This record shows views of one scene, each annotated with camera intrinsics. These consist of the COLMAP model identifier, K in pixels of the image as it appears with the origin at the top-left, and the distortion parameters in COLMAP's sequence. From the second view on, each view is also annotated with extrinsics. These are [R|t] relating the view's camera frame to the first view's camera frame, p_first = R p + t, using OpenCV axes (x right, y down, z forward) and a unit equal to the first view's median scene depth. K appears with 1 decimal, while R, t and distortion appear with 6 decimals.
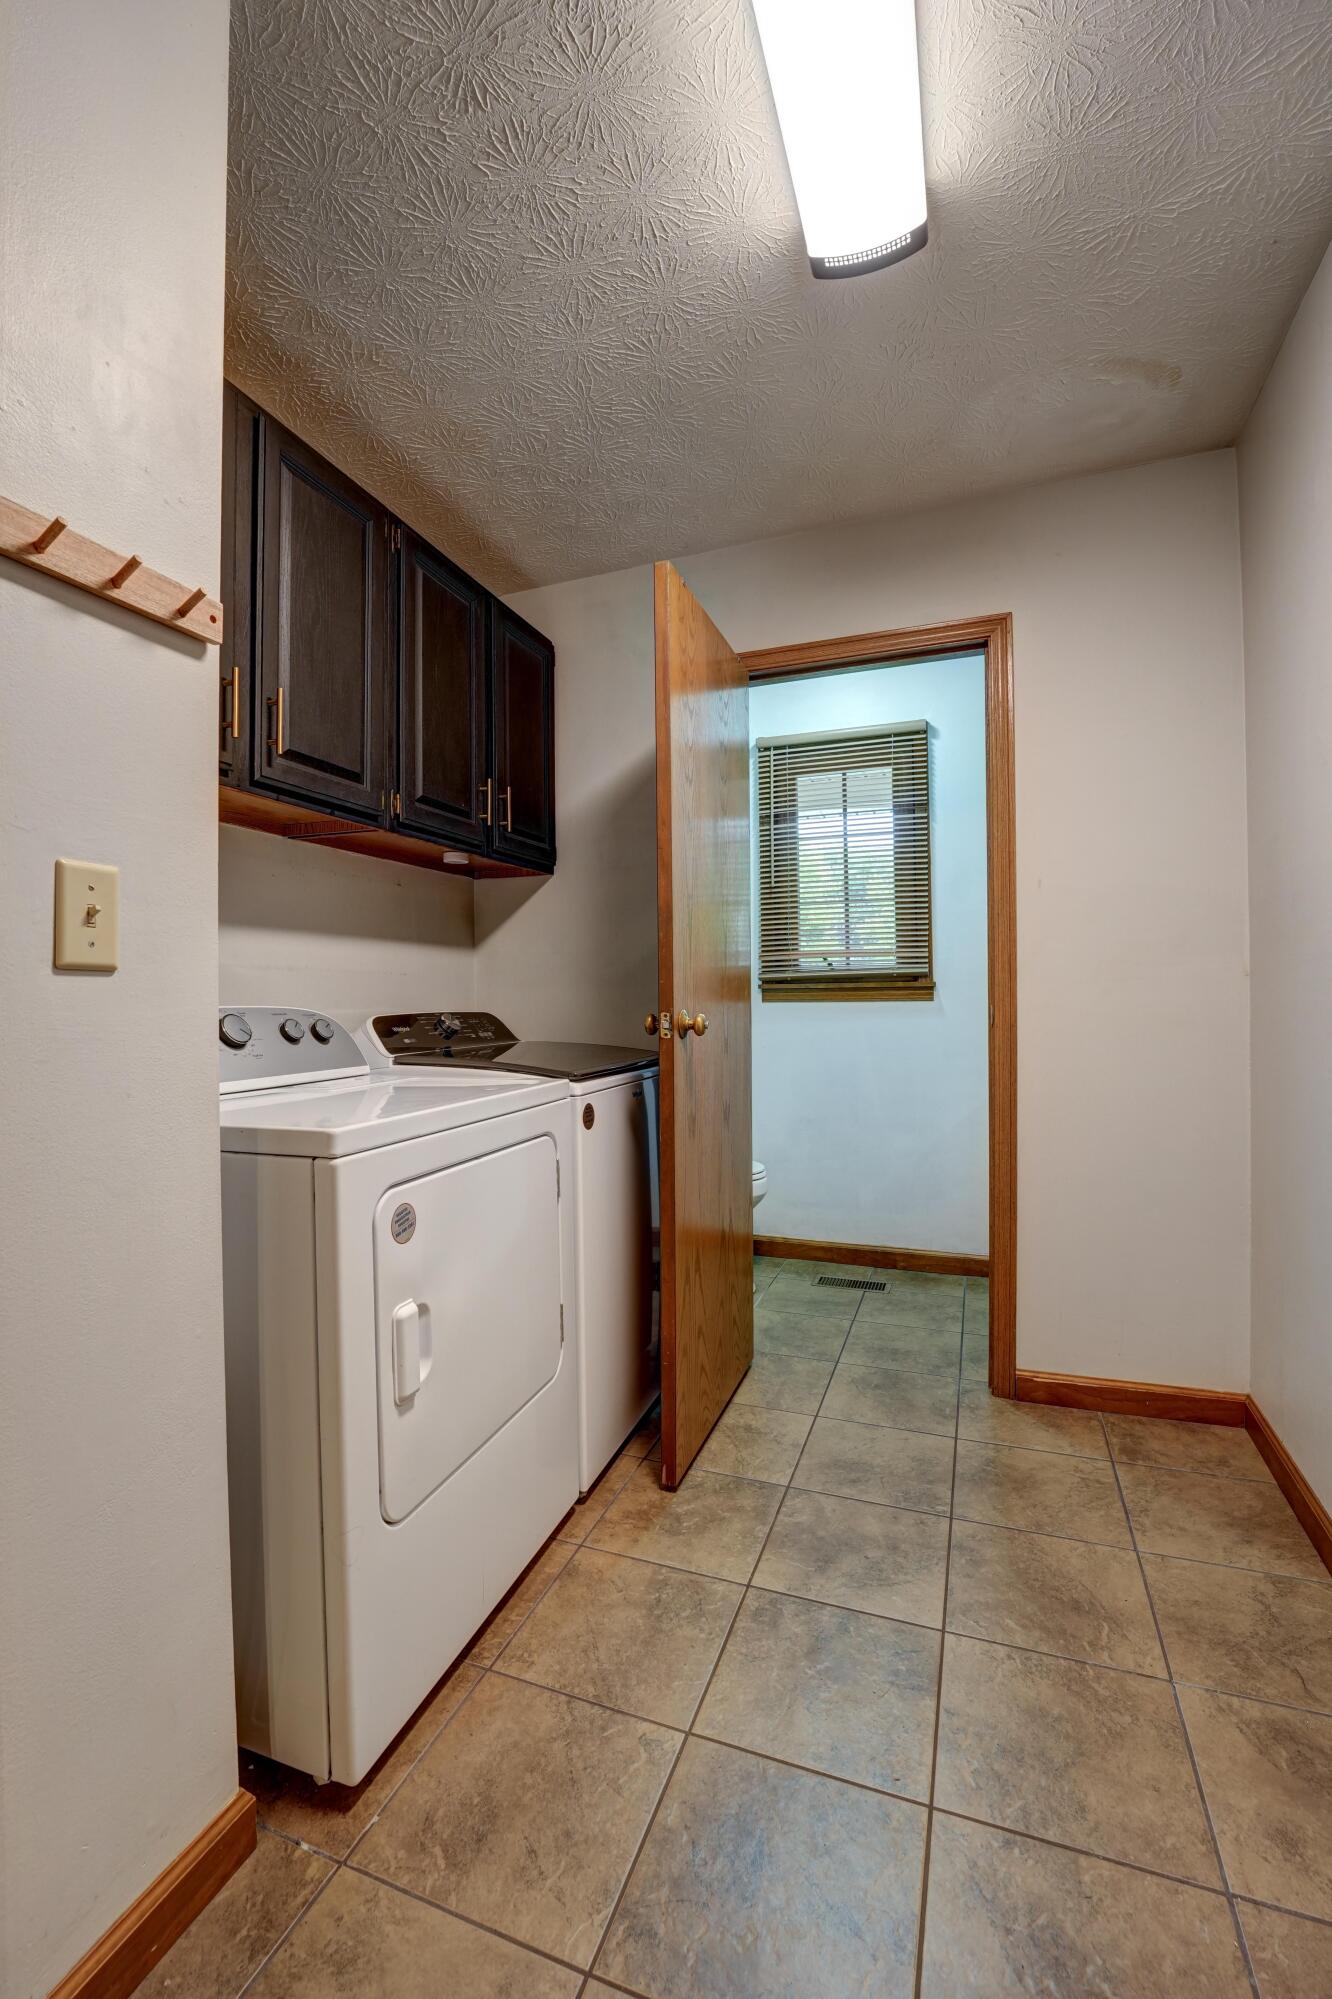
lens RADIAL K [[817.0, 0, 661.5], [0, 817.0, 985.9], [0, 0, 1]] dist [-0.029281, 0.004008]
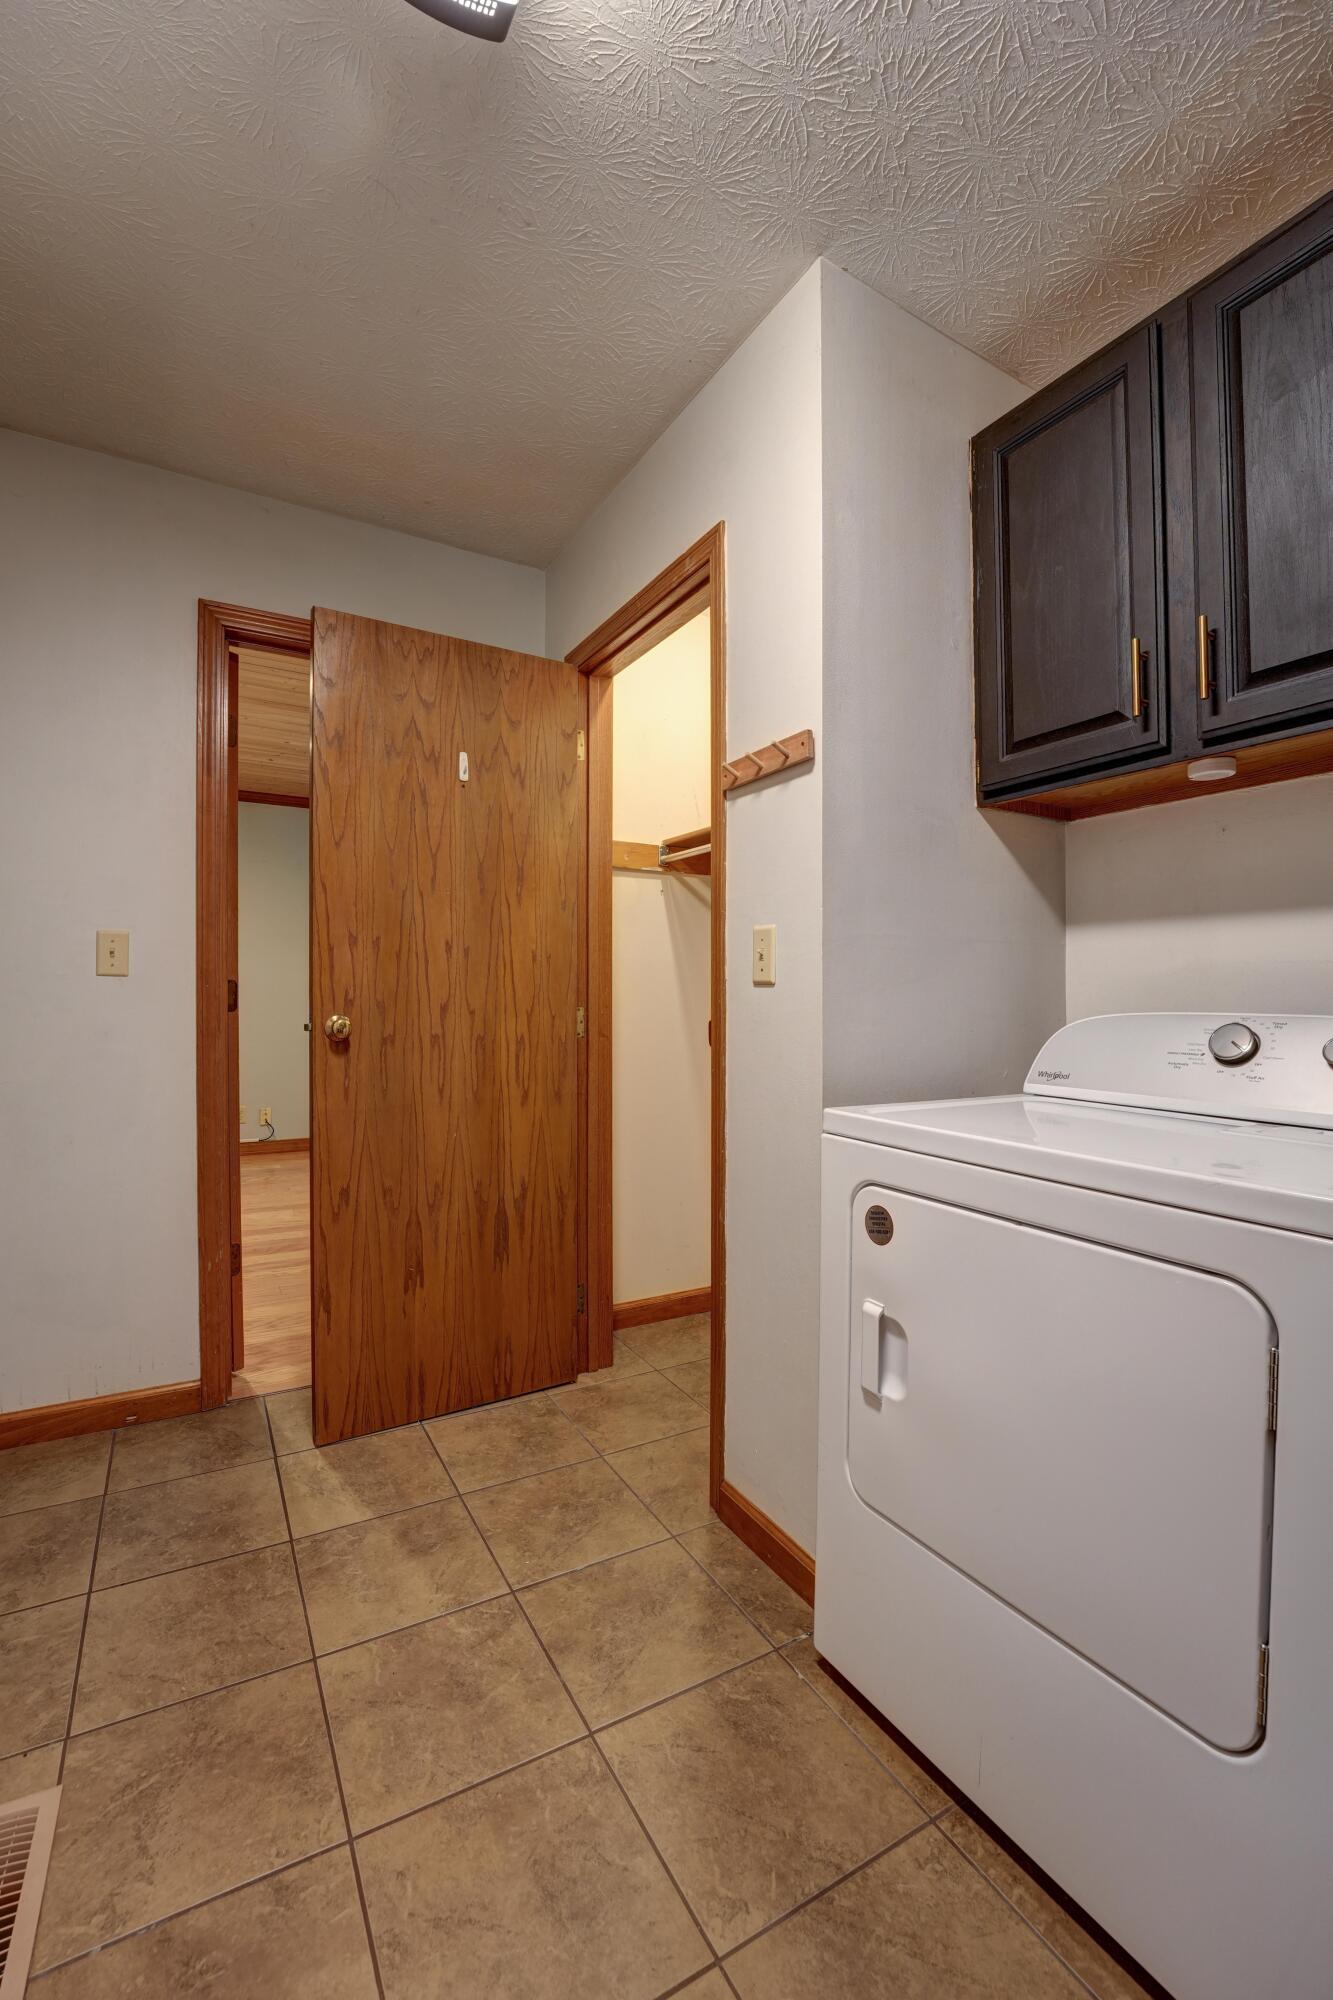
lens RADIAL K [[817.4, 0, 650.1], [0, 817.4, 1006.1], [0, 0, 1]] dist [-0.029281, 0.004008]
pose [[-0.623794, 0.012485, -0.781489, 0.665144], [0.008783, 0.999921, 0.008964, 0.007157], [0.781540, -0.001272, -0.623854, 1.440849]]
